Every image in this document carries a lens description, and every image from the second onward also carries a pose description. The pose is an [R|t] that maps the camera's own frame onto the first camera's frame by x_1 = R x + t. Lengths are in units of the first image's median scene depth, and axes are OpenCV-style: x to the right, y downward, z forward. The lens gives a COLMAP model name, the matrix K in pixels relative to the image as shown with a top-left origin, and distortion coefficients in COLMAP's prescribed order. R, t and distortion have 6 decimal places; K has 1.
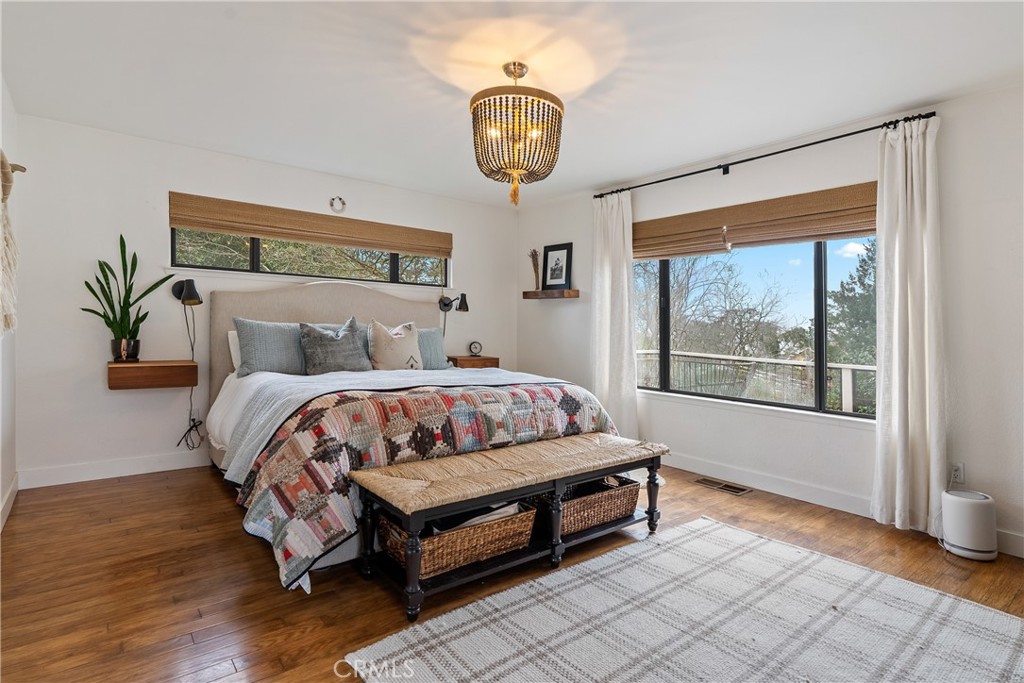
lens RADIAL K [[511.5, 0, 515.2], [0, 511.5, 328.3], [0, 0, 1]] dist [0.003330, 0.000220]
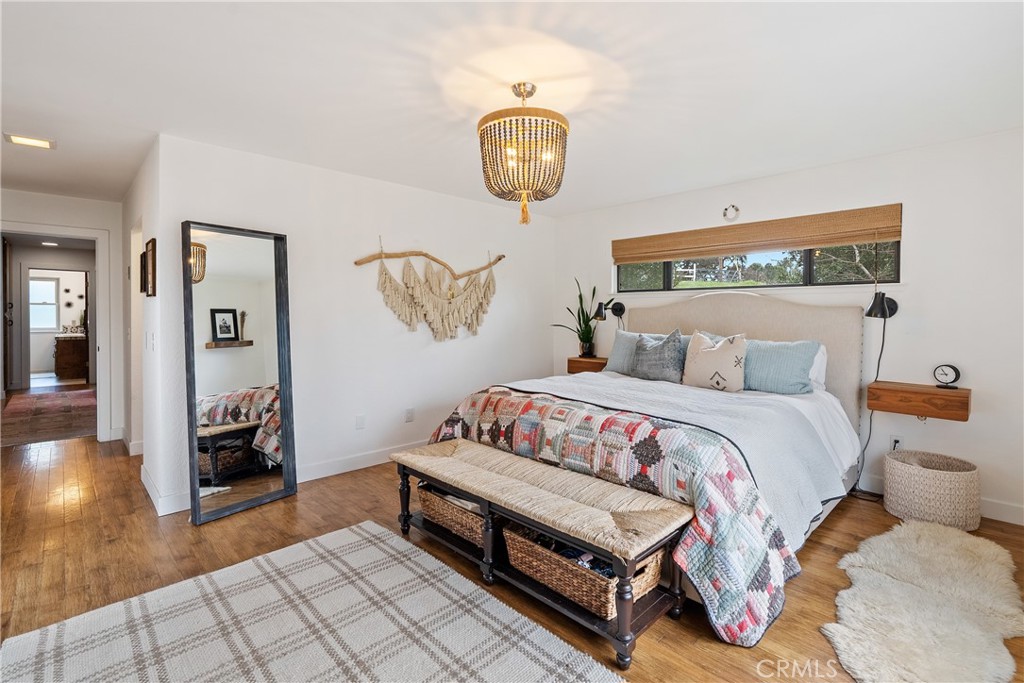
lens RADIAL K [[471.3, 0, 513.7], [0, 471.3, 335.2], [0, 0, 1]] dist [-0.003077, -0.000098]
pose [[0.112886, 0.018345, -0.993439, 0.832583], [-0.004482, 0.999829, 0.017953, -0.034563], [0.993598, 0.002426, 0.112949, 0.788201]]
